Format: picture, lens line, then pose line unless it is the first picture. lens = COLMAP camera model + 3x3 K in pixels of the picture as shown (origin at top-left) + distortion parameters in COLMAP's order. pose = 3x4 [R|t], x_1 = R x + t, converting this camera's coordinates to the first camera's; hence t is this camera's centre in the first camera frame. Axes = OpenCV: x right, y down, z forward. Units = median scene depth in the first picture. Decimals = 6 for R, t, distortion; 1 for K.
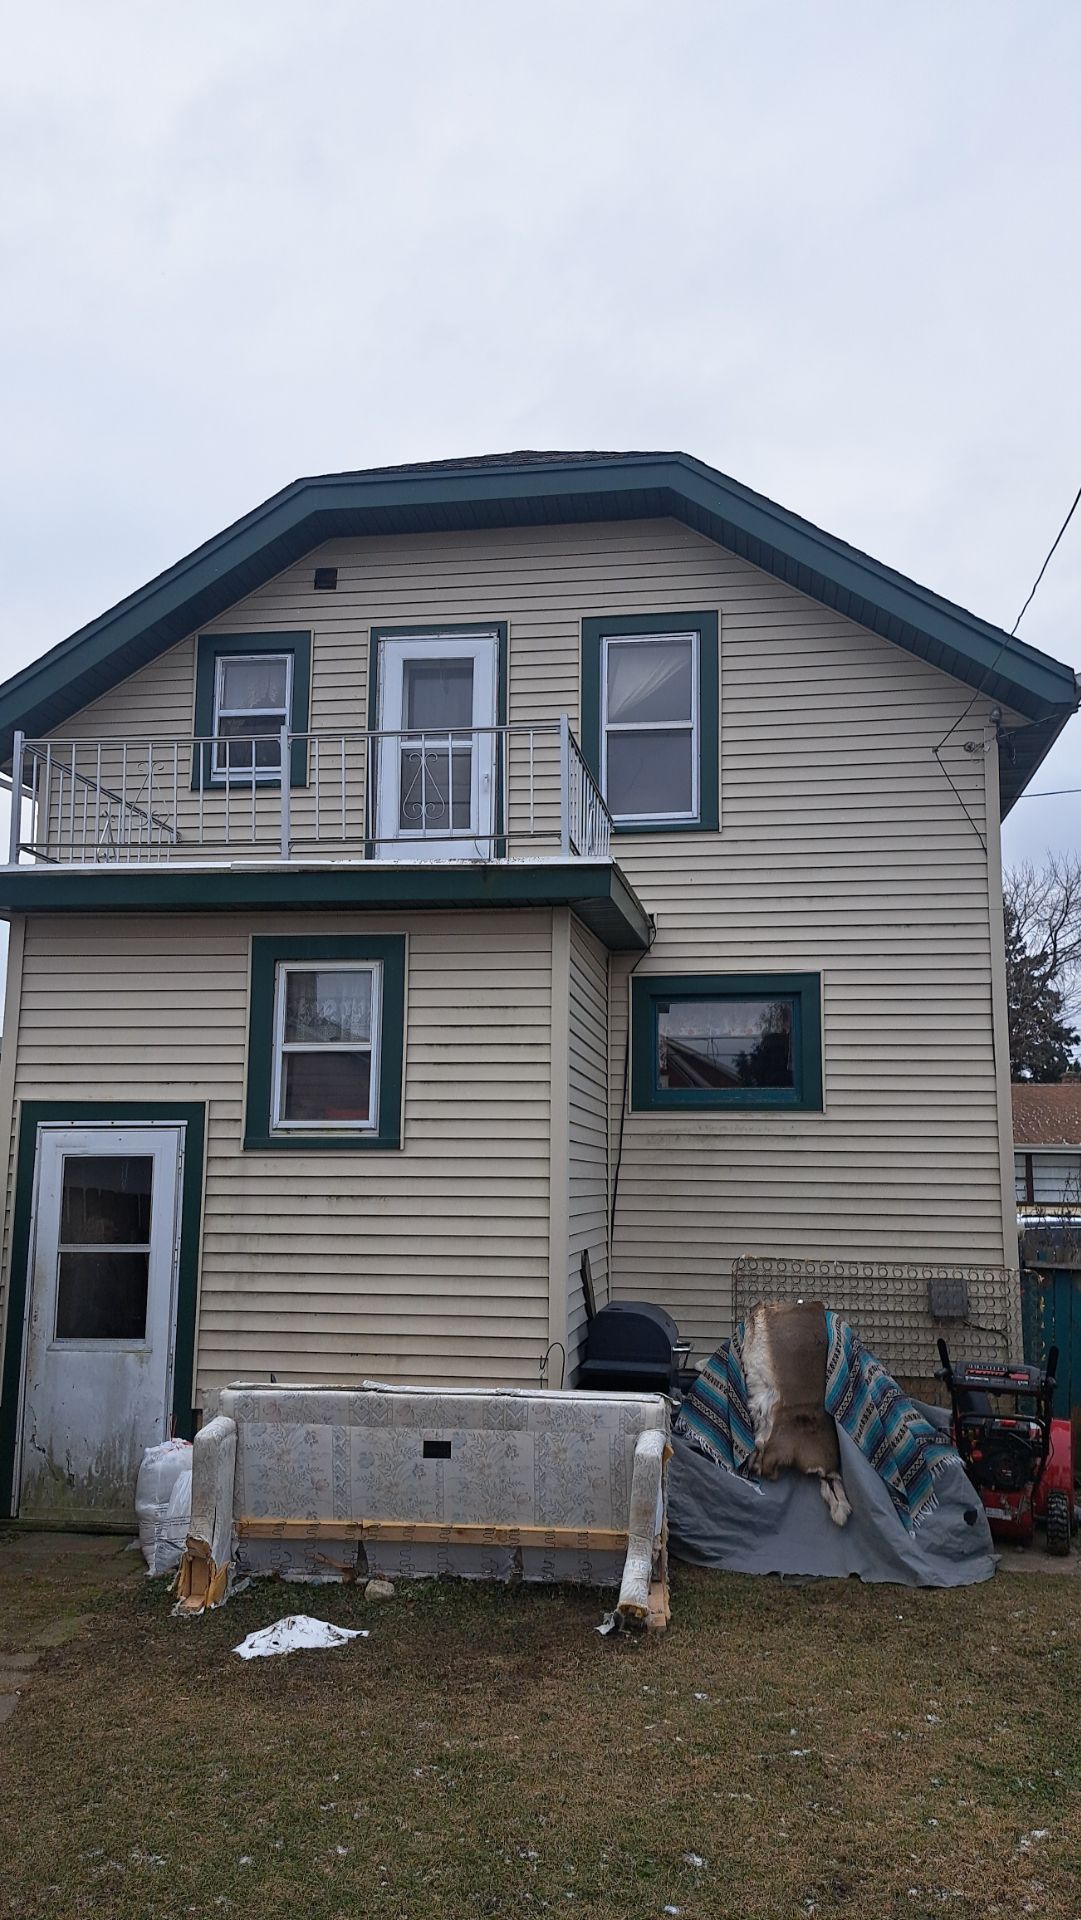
lens RADIAL K [[1378.6, 0, 543.0], [0, 1378.6, 964.8], [0, 0, 1]] dist [0.058751, -0.049798]
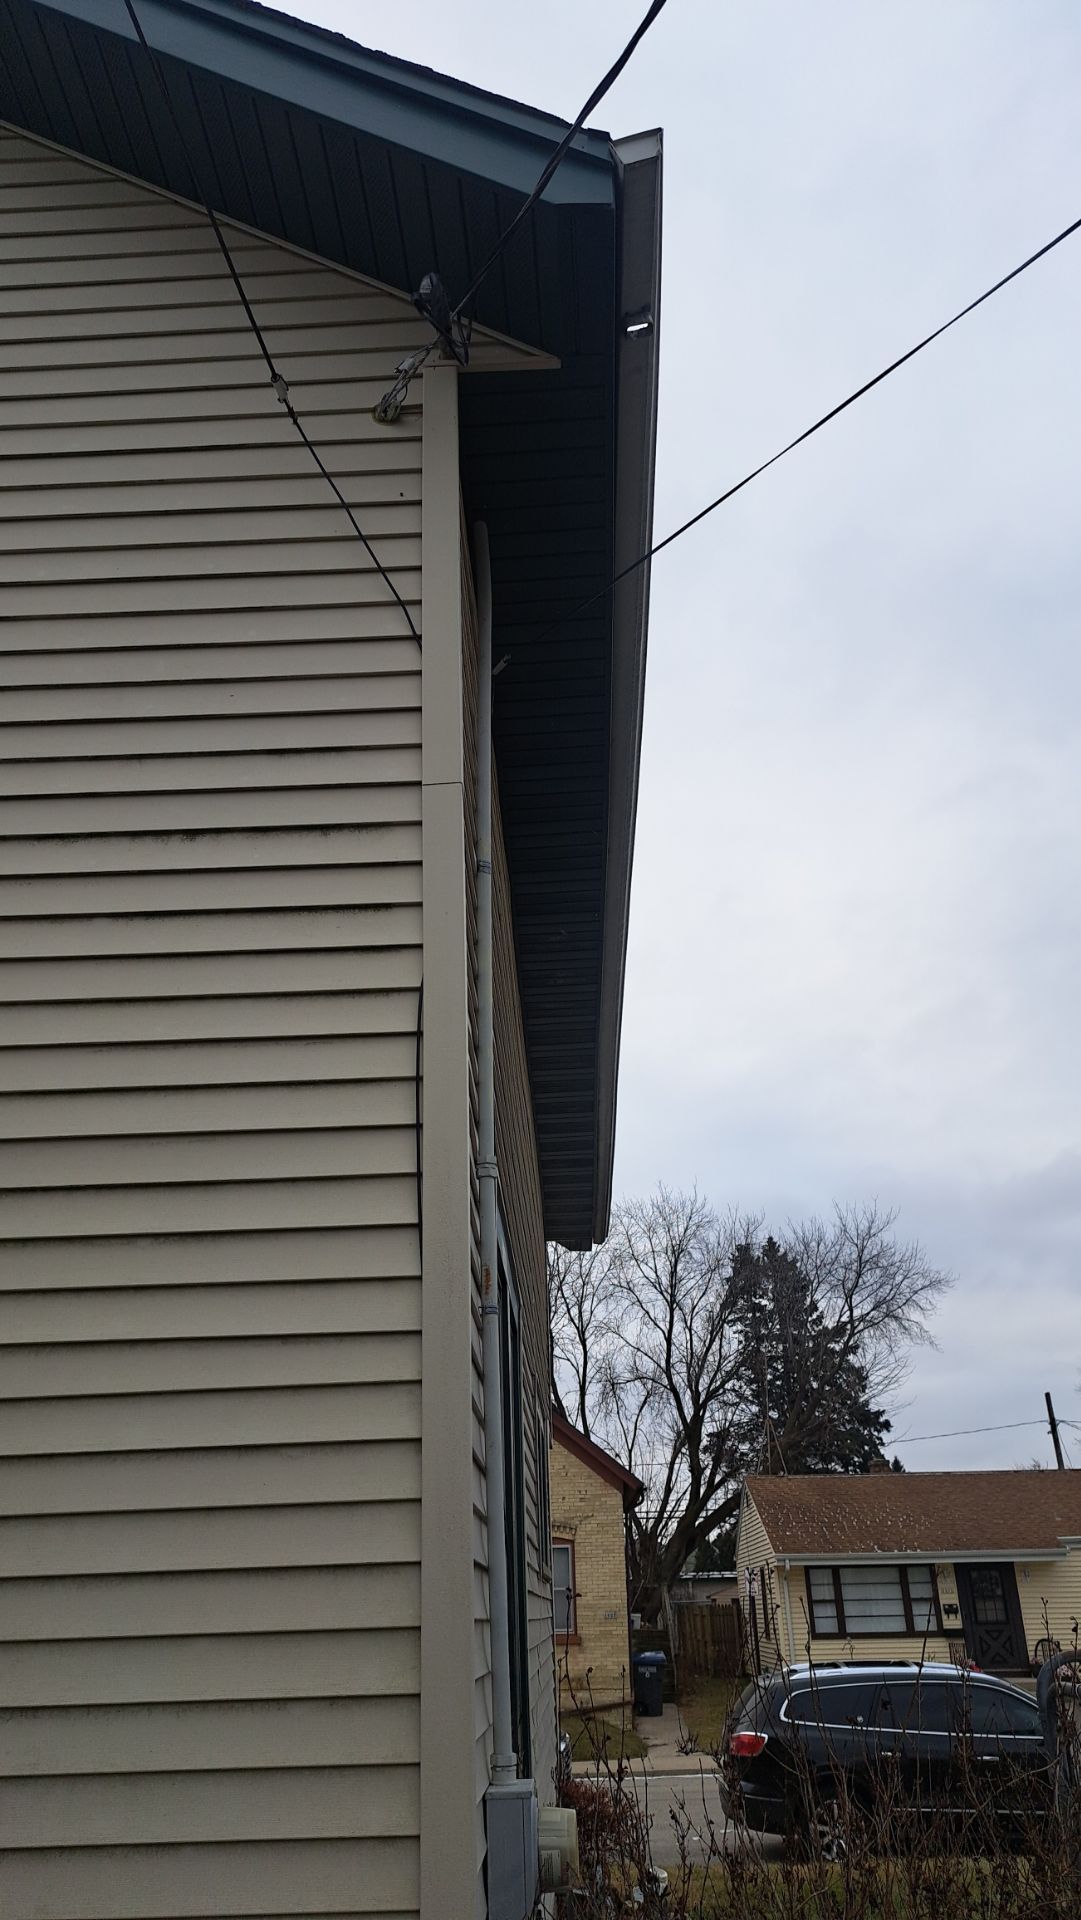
lens RADIAL K [[1378.6, 0, 533.0], [0, 1378.6, 957.1], [0, 0, 1]] dist [0.058751, -0.049798]
pose [[0.992034, 0.017009, 0.124813, 0.048048], [0.019060, 0.959165, -0.282204, 0.015144], [-0.124517, 0.282335, 0.951200, 0.107167]]
